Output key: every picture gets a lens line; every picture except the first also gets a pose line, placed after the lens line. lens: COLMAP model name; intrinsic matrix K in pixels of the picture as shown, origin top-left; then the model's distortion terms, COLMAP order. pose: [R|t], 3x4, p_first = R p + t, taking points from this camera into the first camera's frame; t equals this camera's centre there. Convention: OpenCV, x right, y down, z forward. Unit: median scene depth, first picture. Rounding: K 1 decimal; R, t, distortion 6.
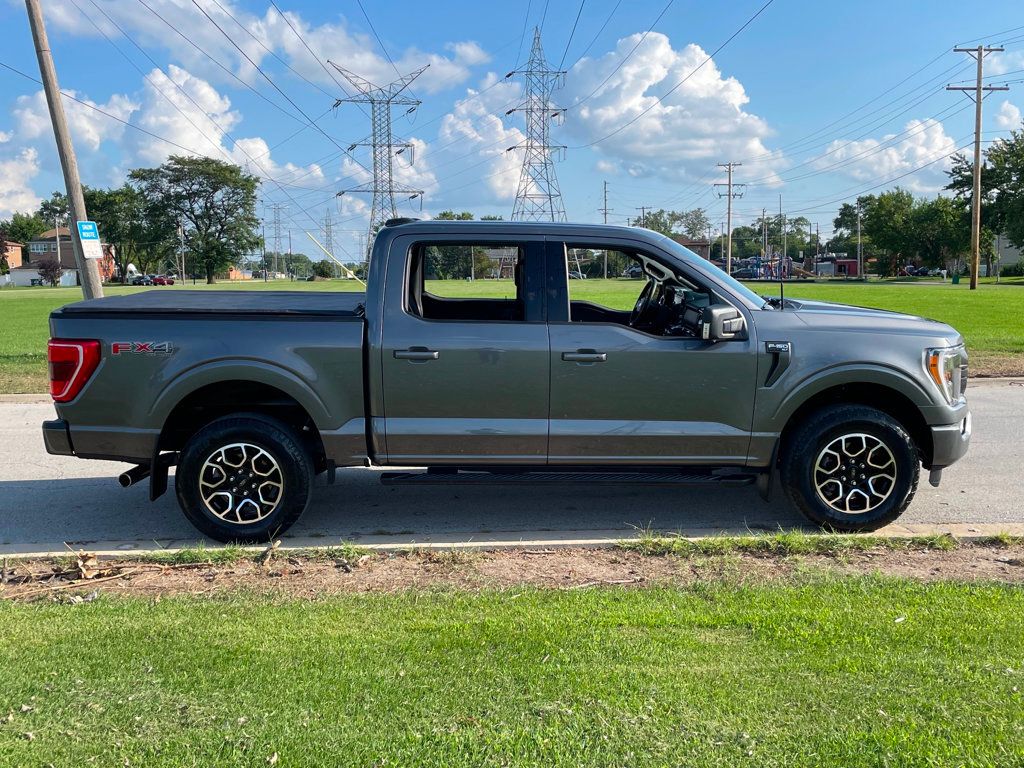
lens RADIAL K [[1039.3, 0, 512.0], [0, 1039.3, 384.0], [0, 0, 1]] dist [0.008106, 0.007116]
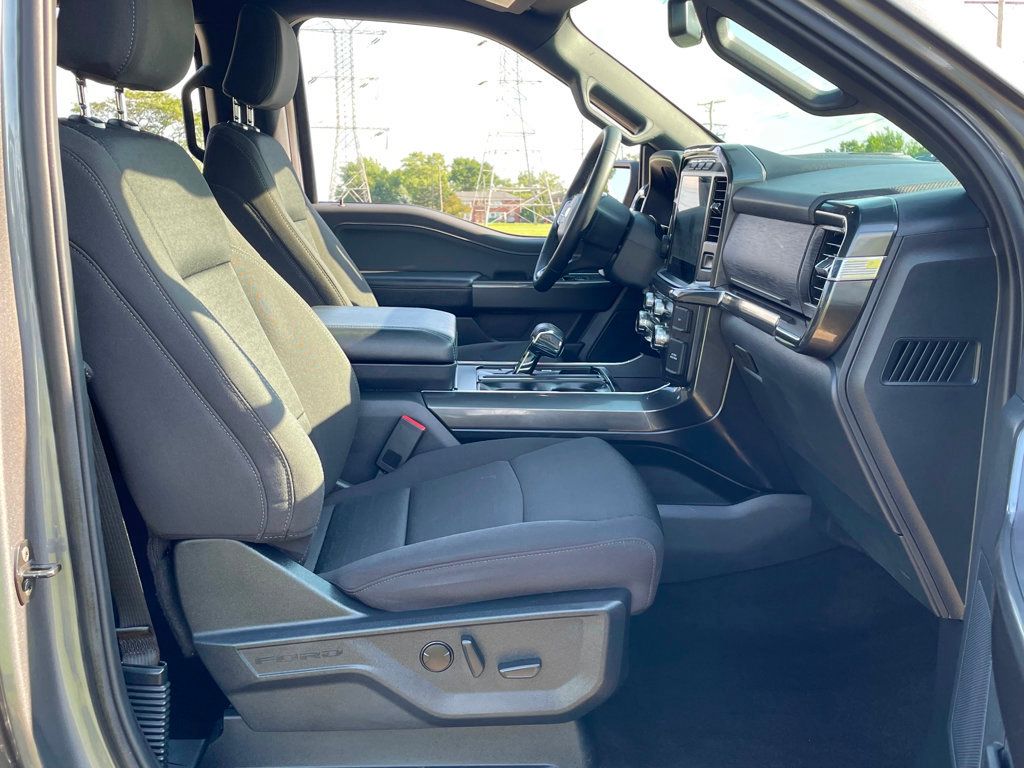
lens RADIAL K [[1039.3, 0, 512.0], [0, 1039.3, 384.0], [0, 0, 1]] dist [0.008106, 0.007116]
pose [[0.999791, -0.000795, 0.020435, 0.027922], [-0.000264, 0.998659, 0.051762, -0.011499], [-0.020449, -0.051756, 0.998450, 0.191203]]
